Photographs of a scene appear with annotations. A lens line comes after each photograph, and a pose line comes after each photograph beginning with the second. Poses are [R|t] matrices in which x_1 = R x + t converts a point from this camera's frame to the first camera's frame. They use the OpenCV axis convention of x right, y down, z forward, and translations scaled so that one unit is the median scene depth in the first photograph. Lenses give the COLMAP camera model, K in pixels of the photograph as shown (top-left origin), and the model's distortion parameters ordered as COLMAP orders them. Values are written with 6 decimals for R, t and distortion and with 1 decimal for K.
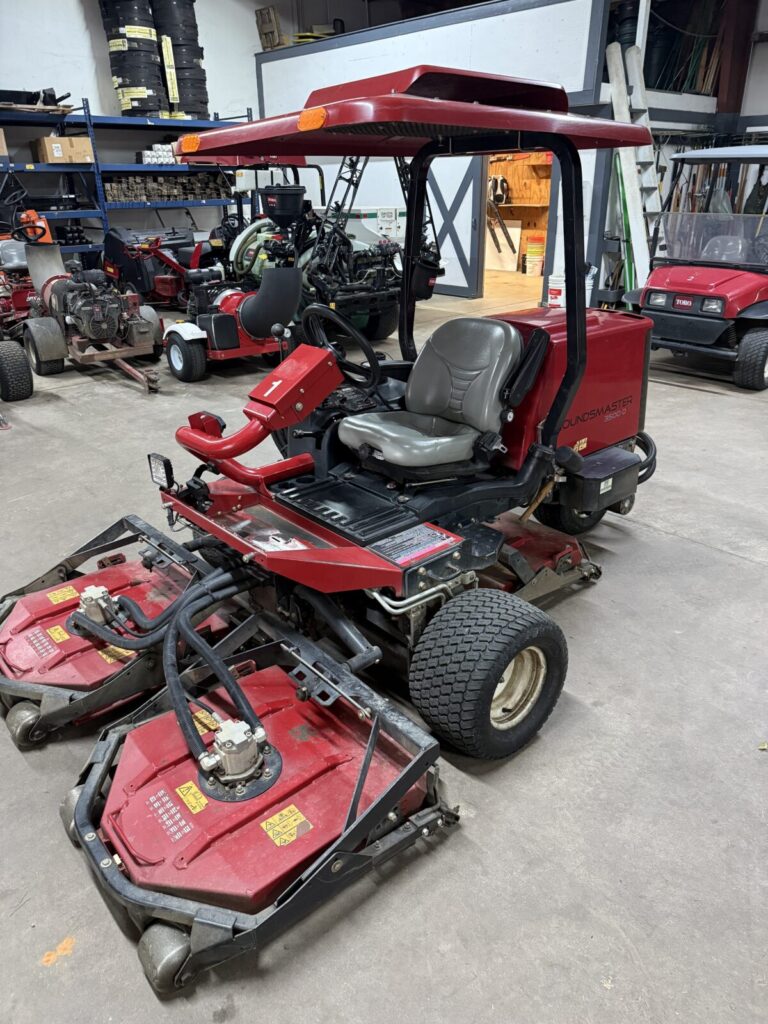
lens RADIAL K [[725.2, 0, 387.8], [0, 725.2, 508.6], [0, 0, 1]] dist [0.024835, -0.030831]
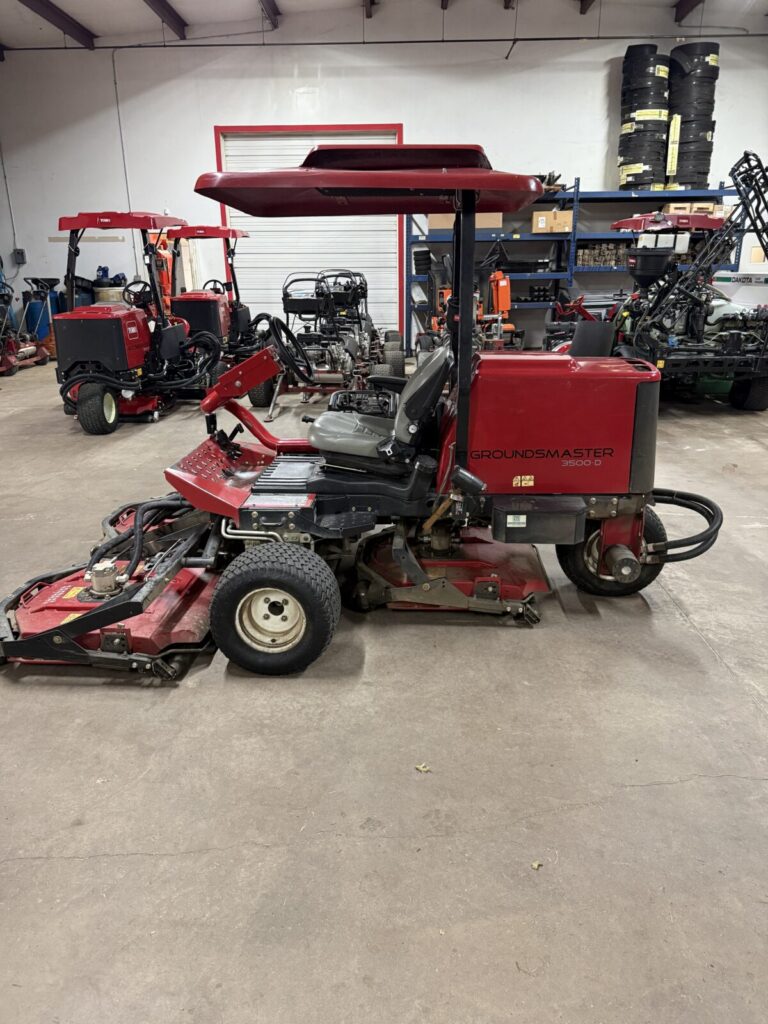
lens RADIAL K [[728.1, 0, 384.0], [0, 728.1, 512.0], [0, 0, 1]] dist [0.030371, -0.045567]
pose [[0.708080, 0.235203, -0.665810, 0.241926], [-0.290117, 0.956540, 0.029371, -0.005651], [0.643782, 0.172366, 0.745543, 0.035934]]
